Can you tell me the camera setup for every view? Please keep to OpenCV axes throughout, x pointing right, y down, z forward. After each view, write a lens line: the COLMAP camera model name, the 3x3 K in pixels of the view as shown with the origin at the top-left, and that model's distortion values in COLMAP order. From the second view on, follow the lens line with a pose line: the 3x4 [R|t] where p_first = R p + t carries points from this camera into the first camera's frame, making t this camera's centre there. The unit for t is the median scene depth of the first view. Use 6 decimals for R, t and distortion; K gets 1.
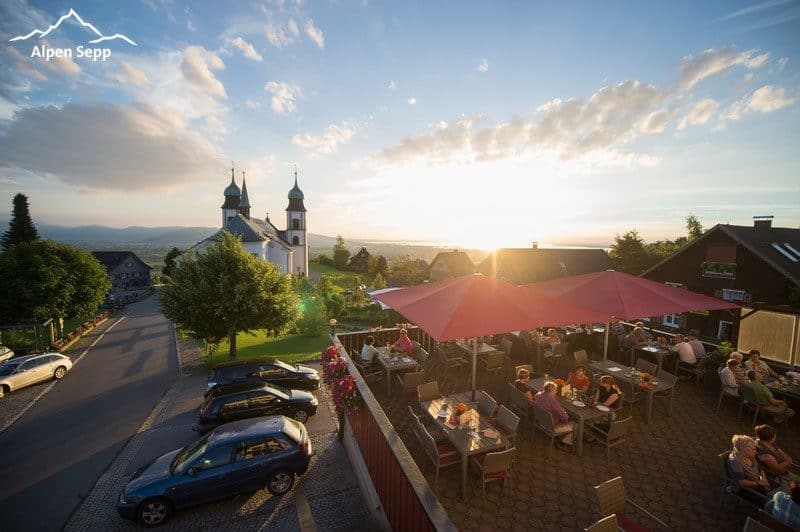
lens RADIAL K [[319.0, 0, 396.0], [0, 319.0, 264.2], [0, 0, 1]] dist [-0.018637, -0.000349]
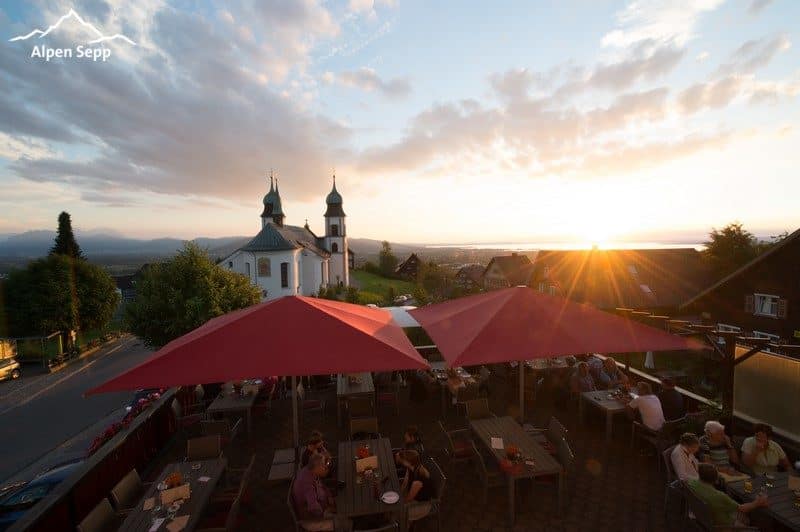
lens RADIAL K [[351.6, 0, 395.7], [0, 351.6, 264.9], [0, 0, 1]] dist [-0.013418, -0.000074]
pose [[0.982538, -0.019541, -0.185032, 0.065438], [0.016383, 0.999693, -0.018577, -0.002047], [0.185339, 0.015222, 0.982557, 0.021934]]
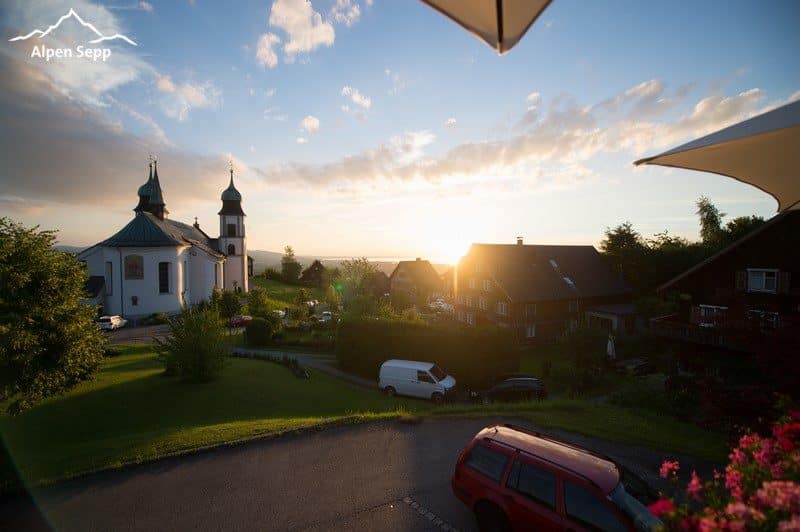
lens RADIAL K [[319.0, 0, 397.1], [0, 319.0, 266.4], [0, 0, 1]] dist [-0.018637, -0.000349]
pose [[0.991189, -0.020454, 0.130866, 0.009716], [0.026196, 0.998761, -0.042307, 0.020447], [-0.129838, 0.045362, 0.990497, 0.146108]]
